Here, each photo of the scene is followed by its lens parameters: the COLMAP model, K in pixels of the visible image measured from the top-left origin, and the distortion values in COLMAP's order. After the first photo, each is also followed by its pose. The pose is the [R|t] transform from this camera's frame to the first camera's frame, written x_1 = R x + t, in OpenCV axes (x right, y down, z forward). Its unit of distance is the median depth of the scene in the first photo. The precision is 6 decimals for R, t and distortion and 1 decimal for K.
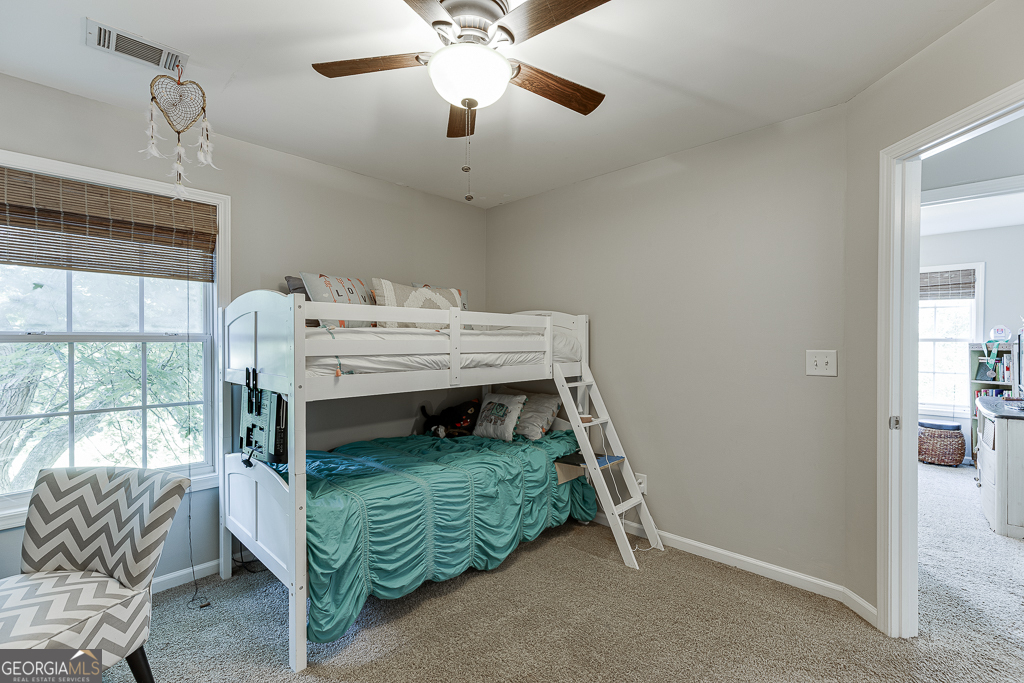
lens RADIAL K [[467.1, 0, 512.0], [0, 467.1, 341.5], [0, 0, 1]] dist [0.002631, 0.000432]
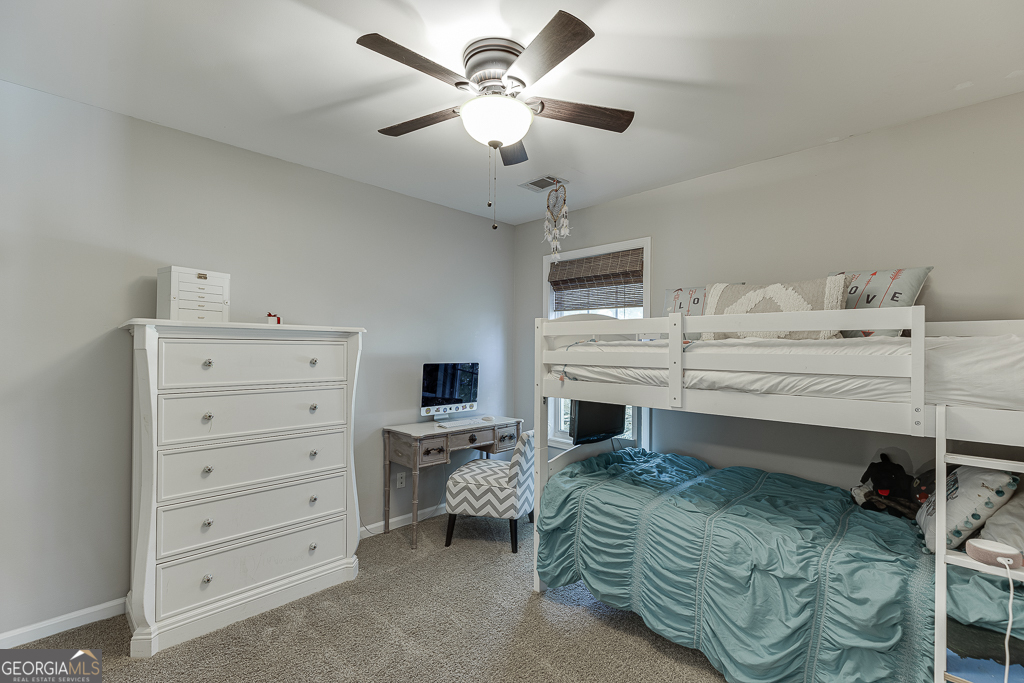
lens RADIAL K [[448.8, 0, 513.7], [0, 448.8, 345.7], [0, 0, 1]] dist [-0.000091, 0.000005]
pose [[-0.019650, -0.006595, -0.999785, 0.680477], [-0.007990, 0.999947, -0.006439, -0.008084], [0.999775, 0.007862, -0.019702, 0.739644]]
